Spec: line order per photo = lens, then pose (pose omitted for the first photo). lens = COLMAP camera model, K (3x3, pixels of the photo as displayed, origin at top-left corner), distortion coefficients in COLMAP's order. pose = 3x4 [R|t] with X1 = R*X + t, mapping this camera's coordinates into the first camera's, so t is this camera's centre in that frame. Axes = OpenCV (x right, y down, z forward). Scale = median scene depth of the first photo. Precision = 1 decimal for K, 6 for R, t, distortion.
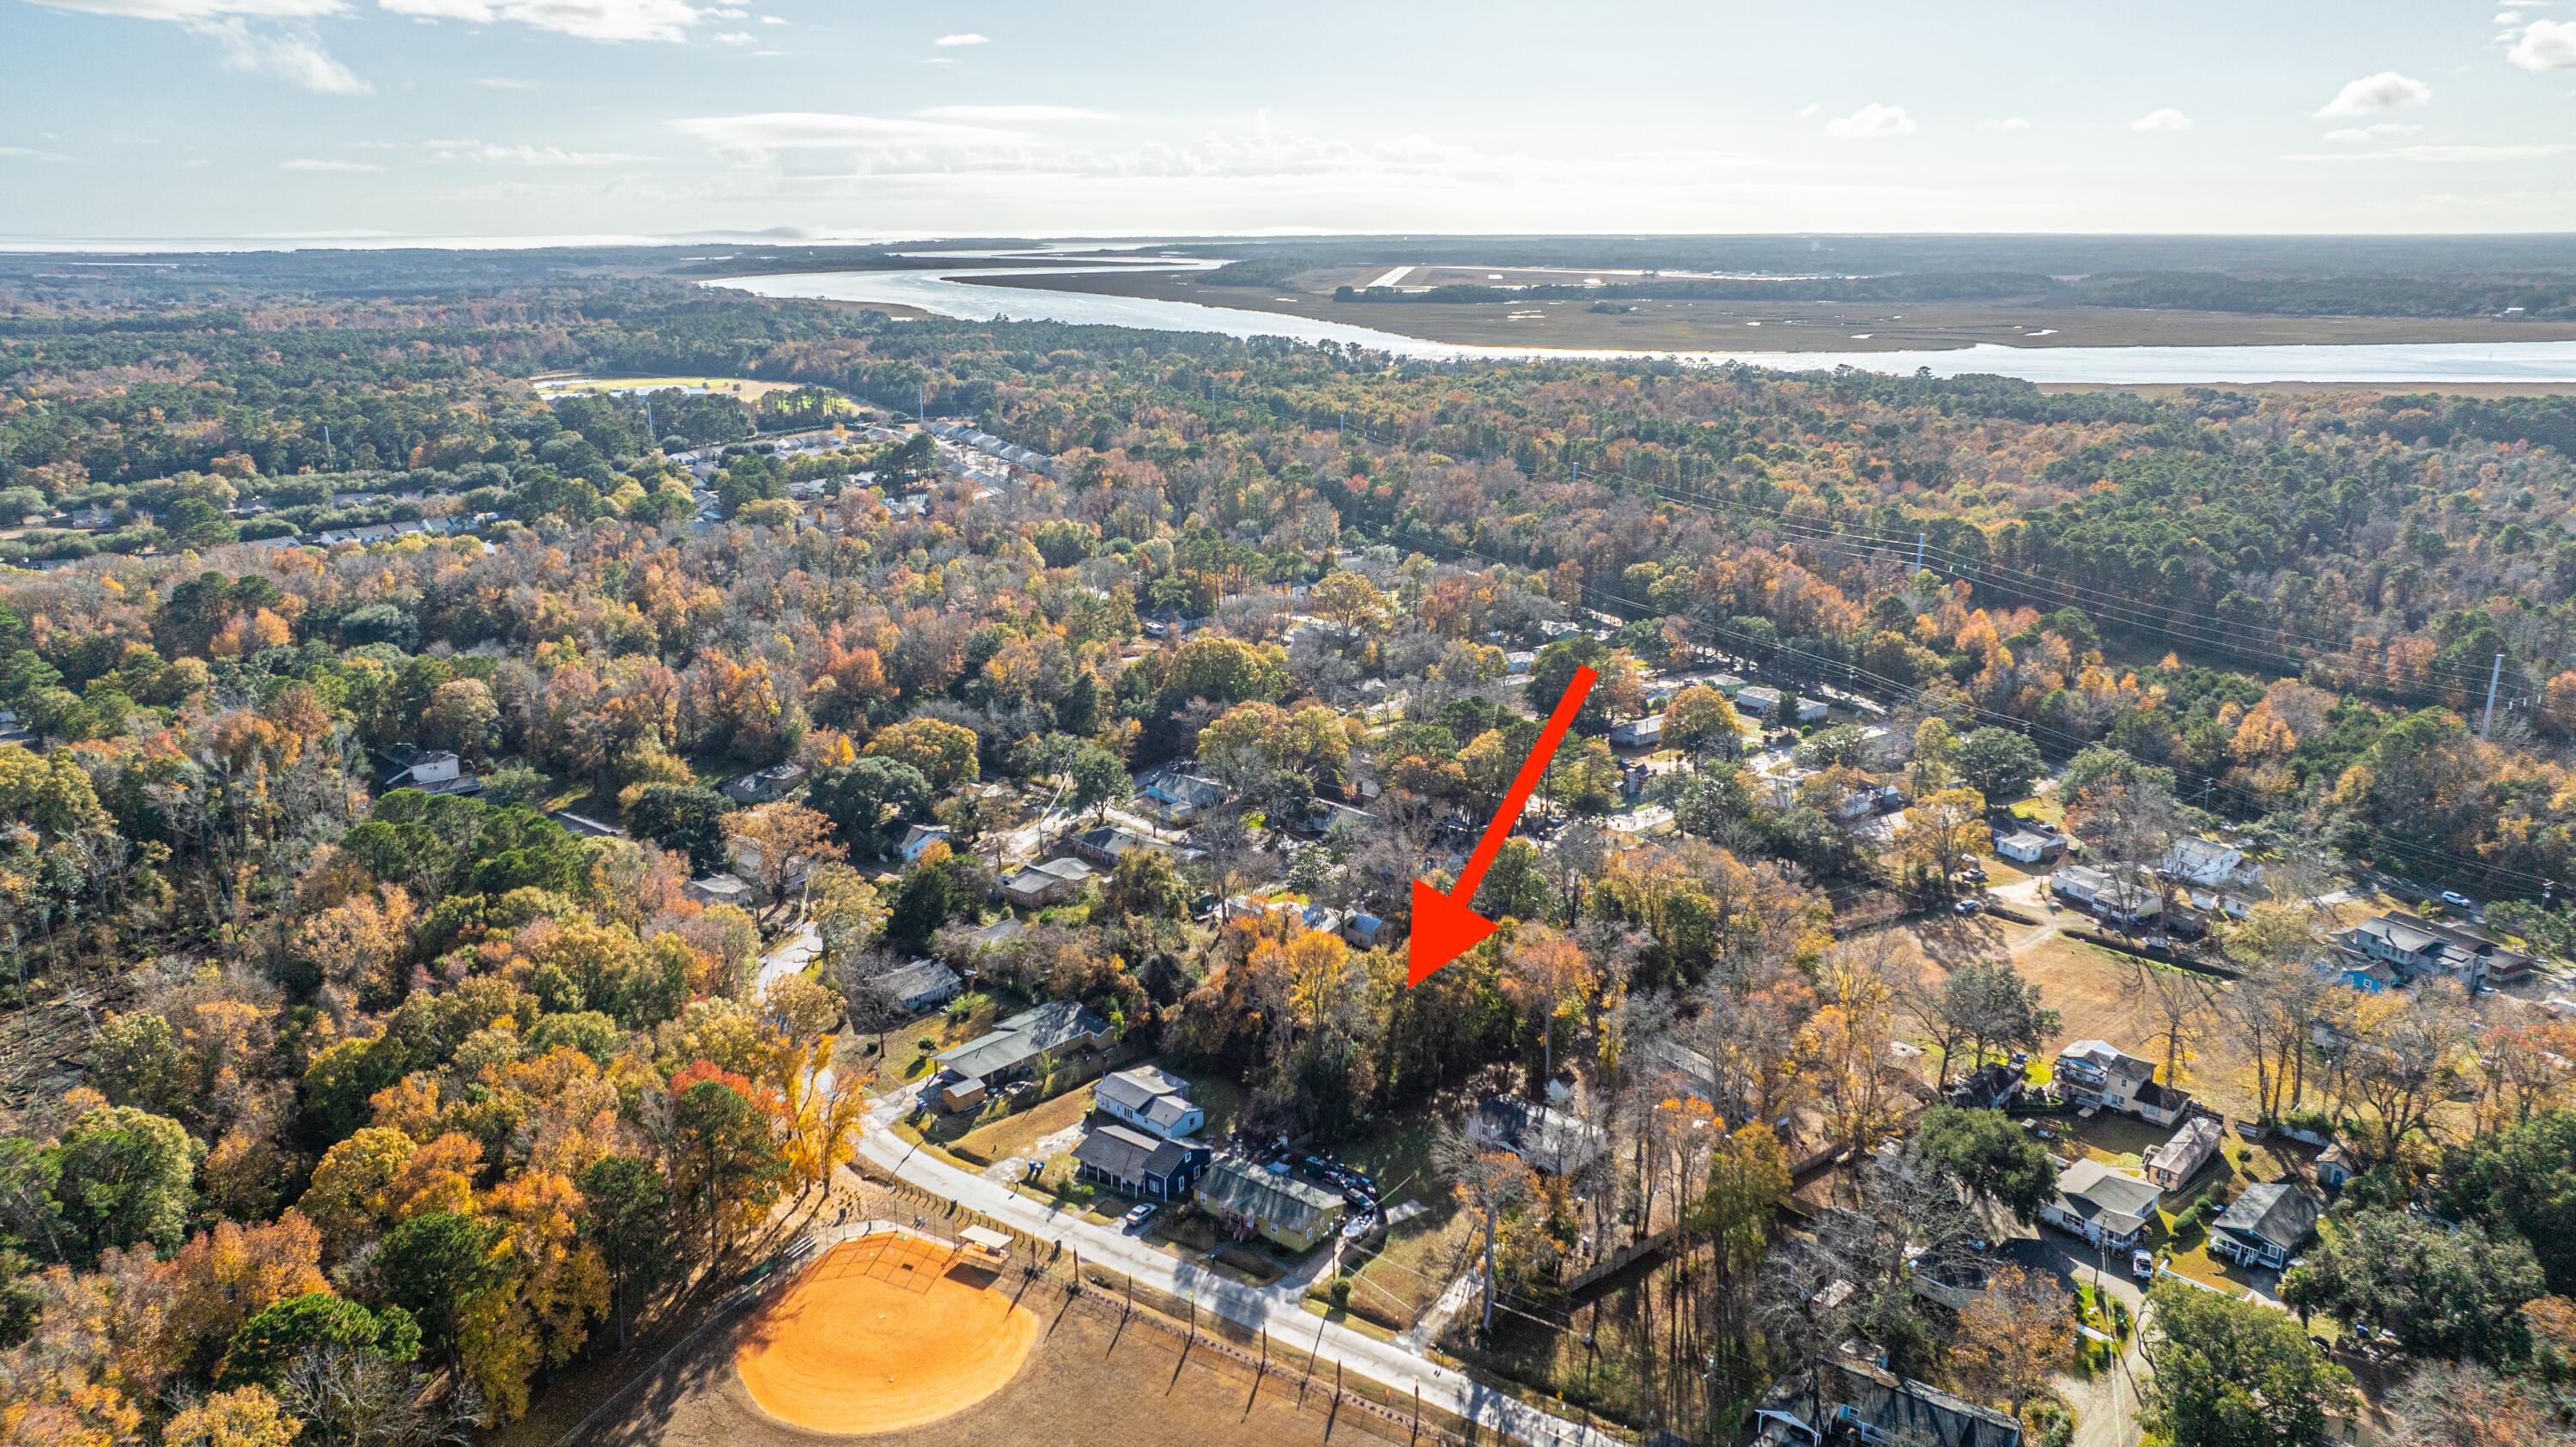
lens RADIAL K [[1808.0, 0, 1287.3], [0, 1808.0, 716.0], [0, 0, 1]] dist [-0.037191, 0.038728]
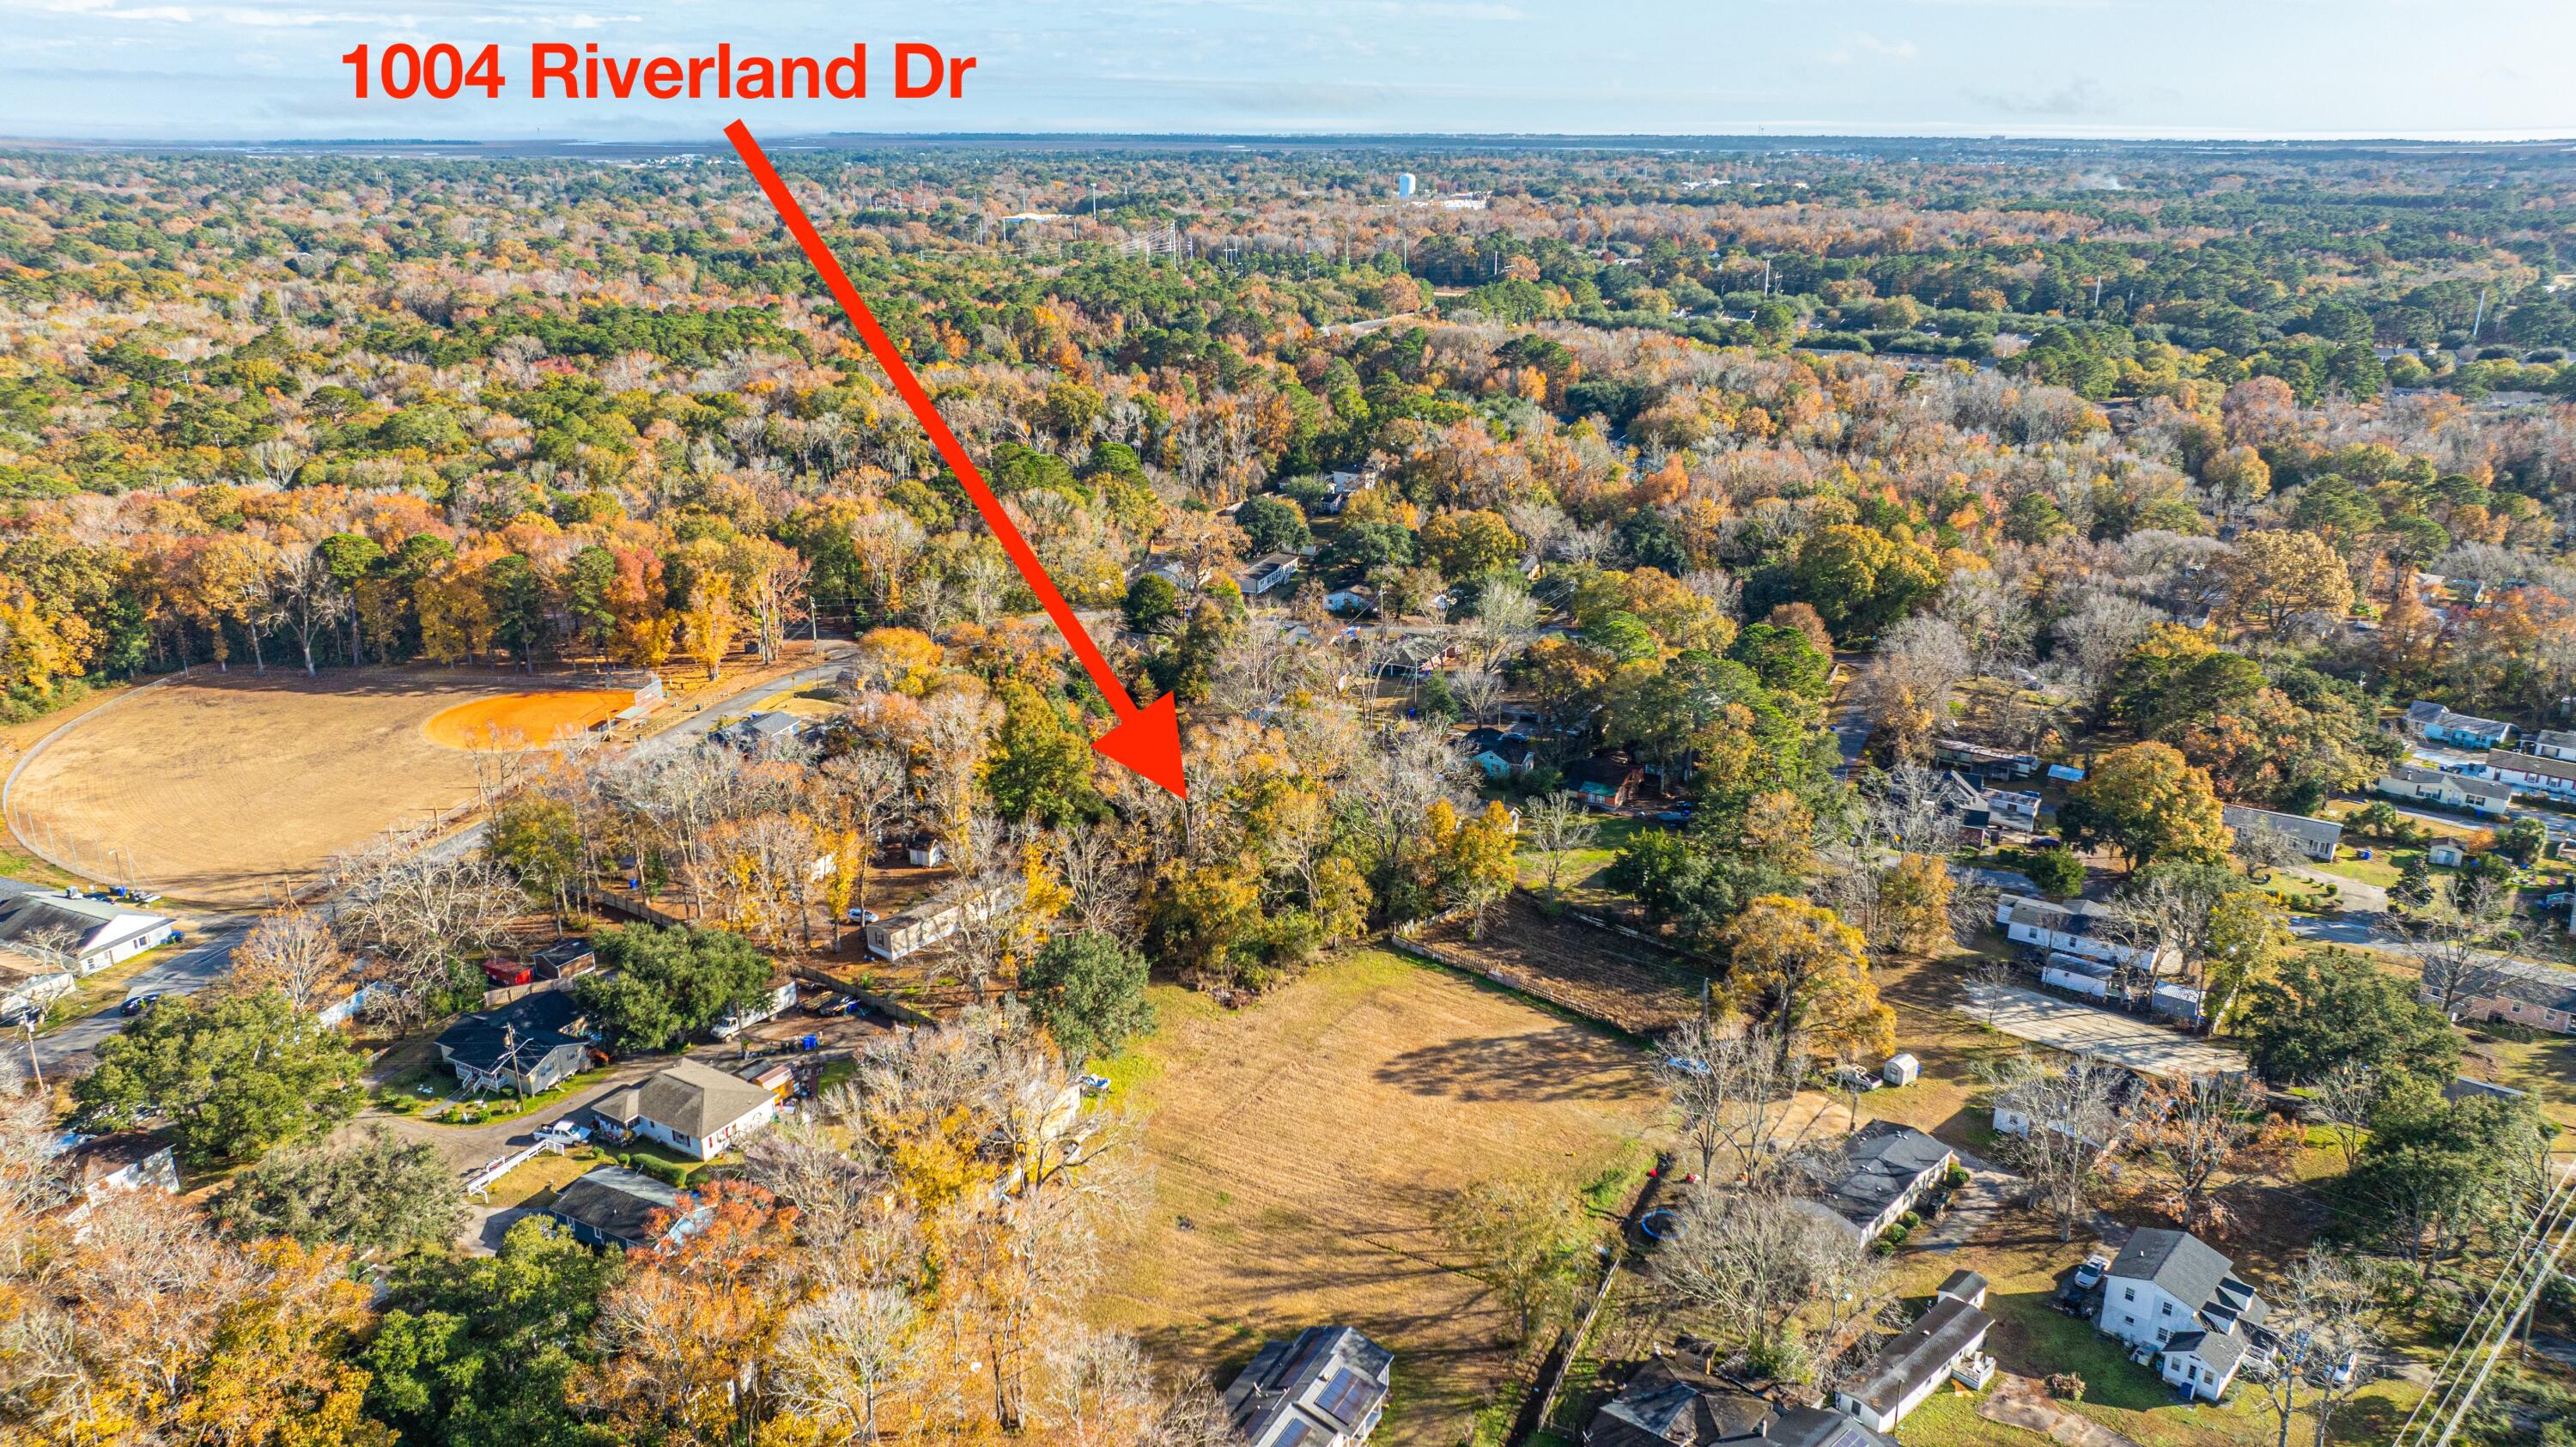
lens RADIAL K [[1808.0, 0, 1290.6], [0, 1808.0, 724.7], [0, 0, 1]] dist [-0.037191, 0.038728]
pose [[0.308365, 0.306410, -0.900569, 0.569808], [-0.253683, 0.938907, 0.232590, -0.074526], [0.916819, 0.156736, 0.367257, 0.423885]]
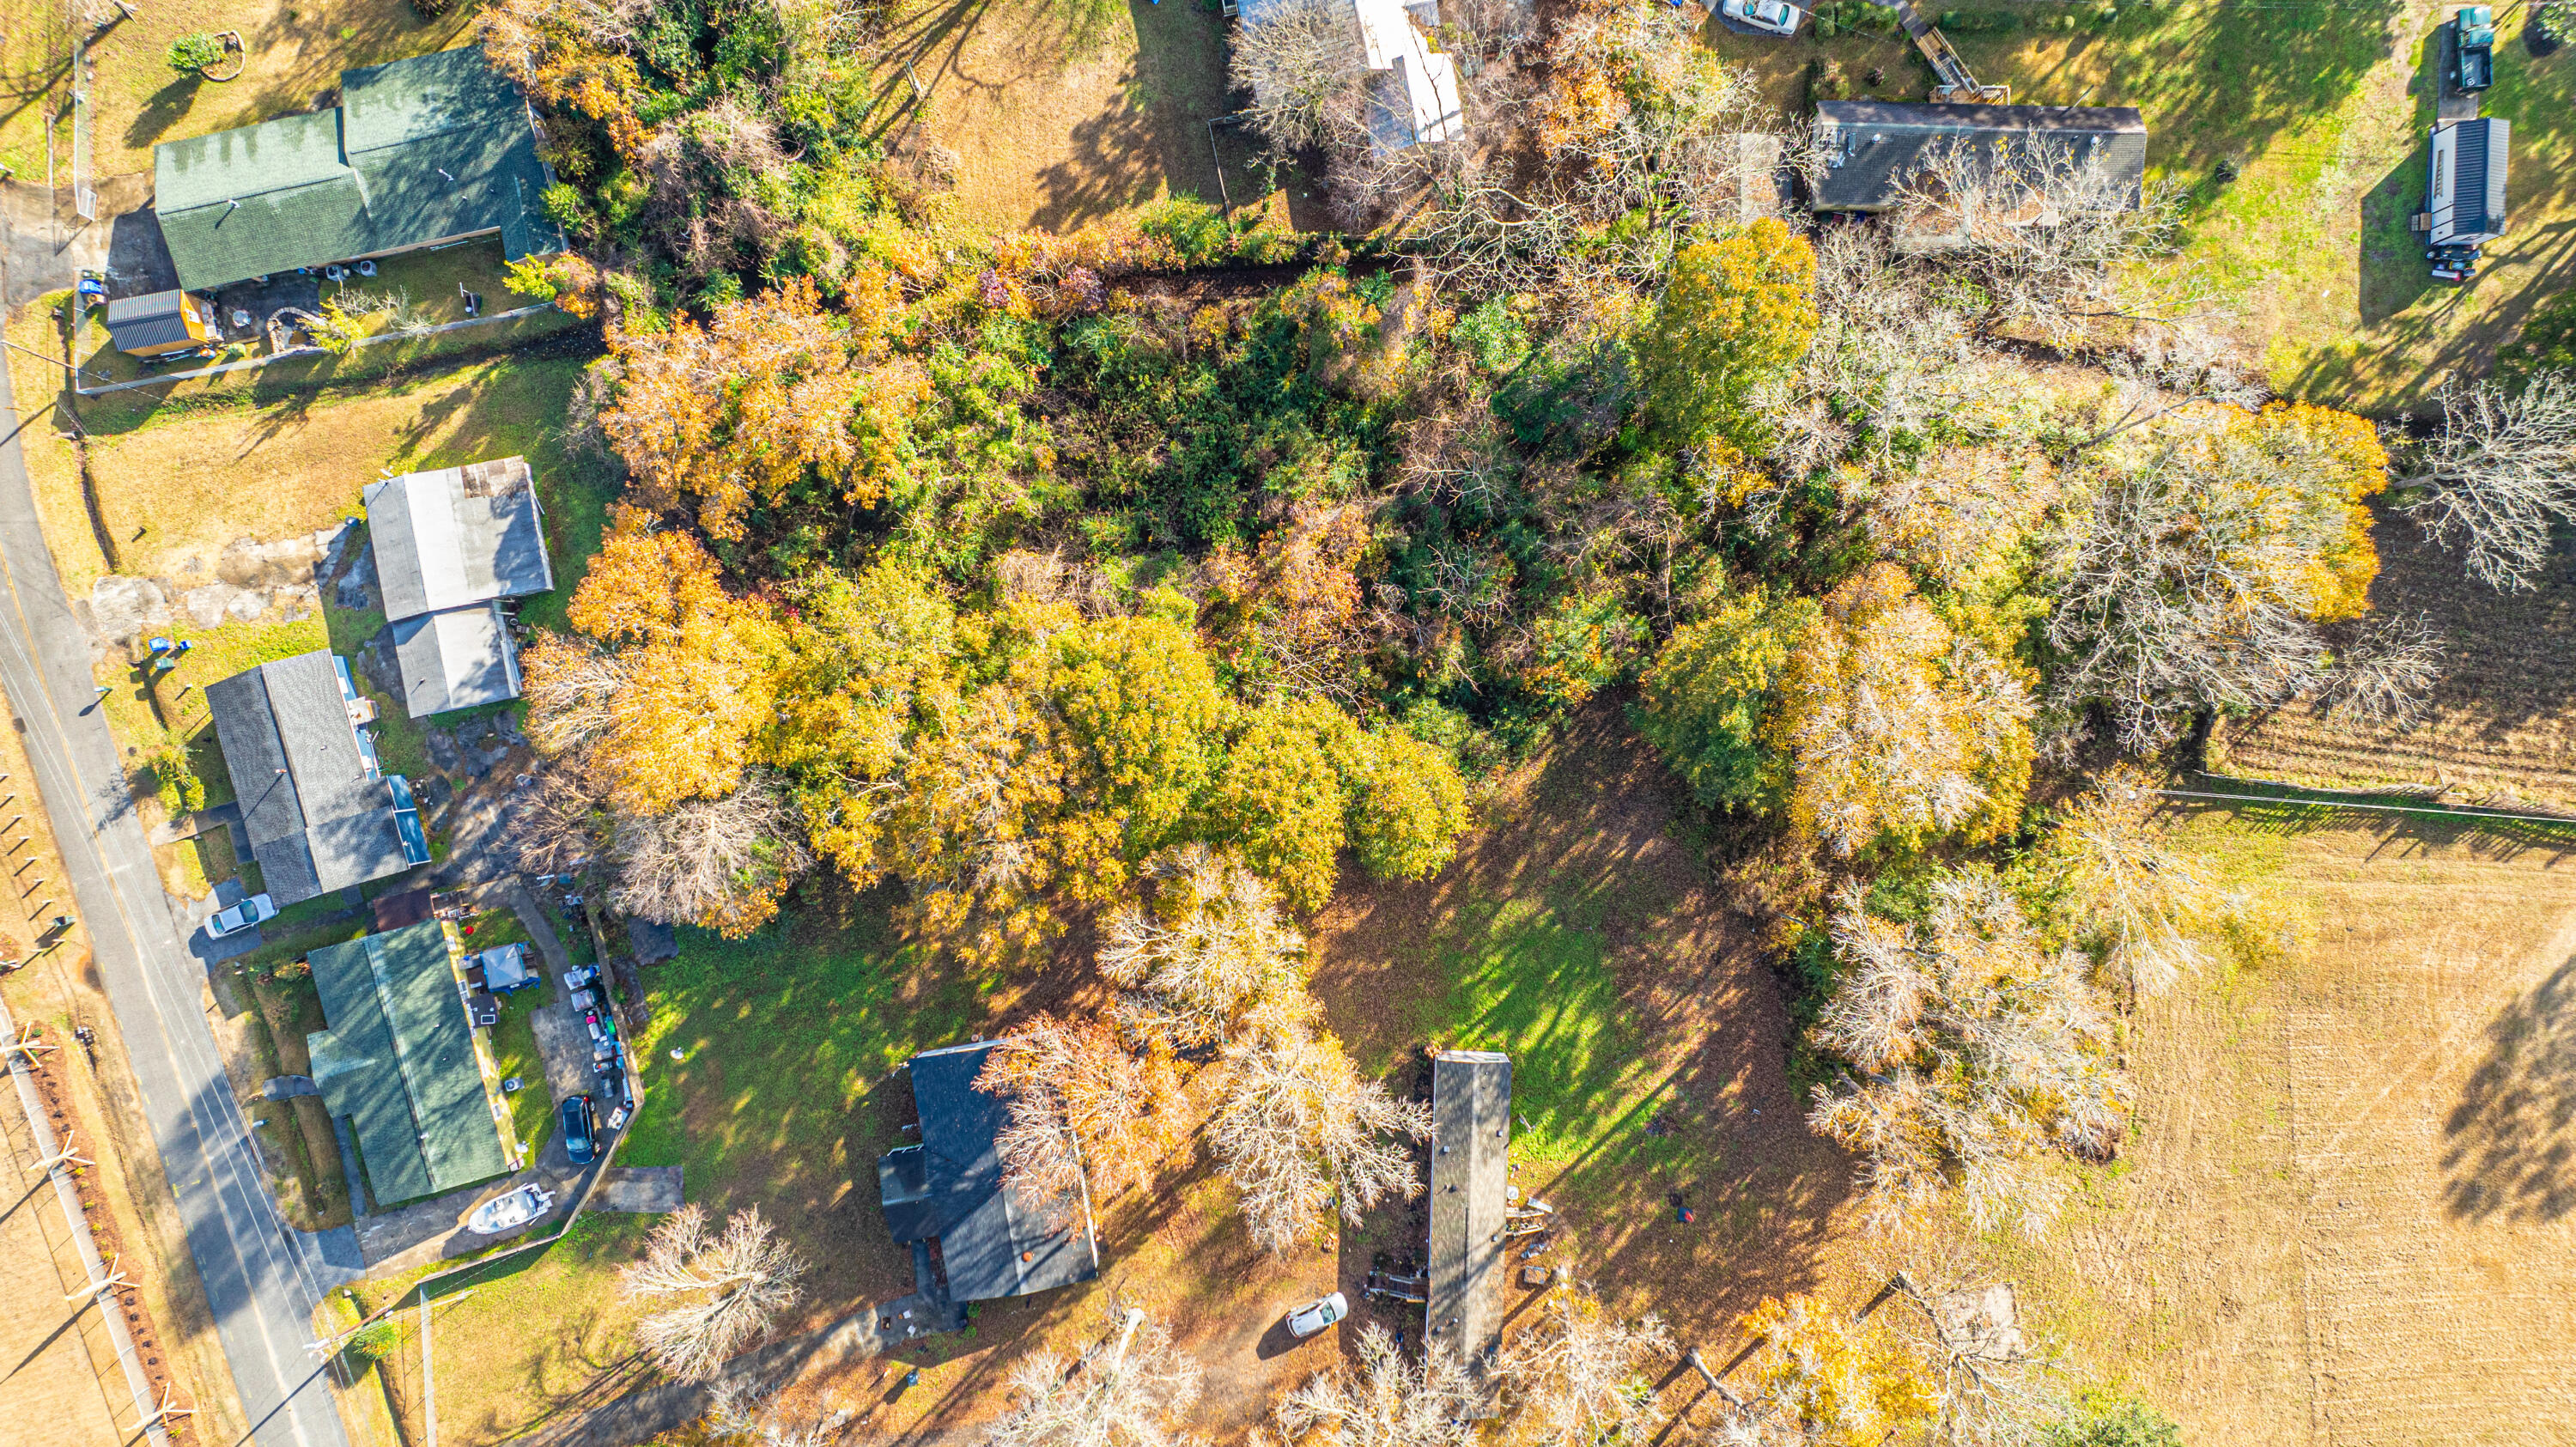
lens RADIAL K [[1808.0, 0, 1283.3], [0, 1808.0, 704.2], [0, 0, 1]] dist [-0.037191, 0.038728]
pose [[0.807801, 0.589344, -0.011411, 0.065373], [-0.136801, 0.206269, 0.968885, -0.139966], [0.573361, -0.781106, 0.247247, 0.505999]]
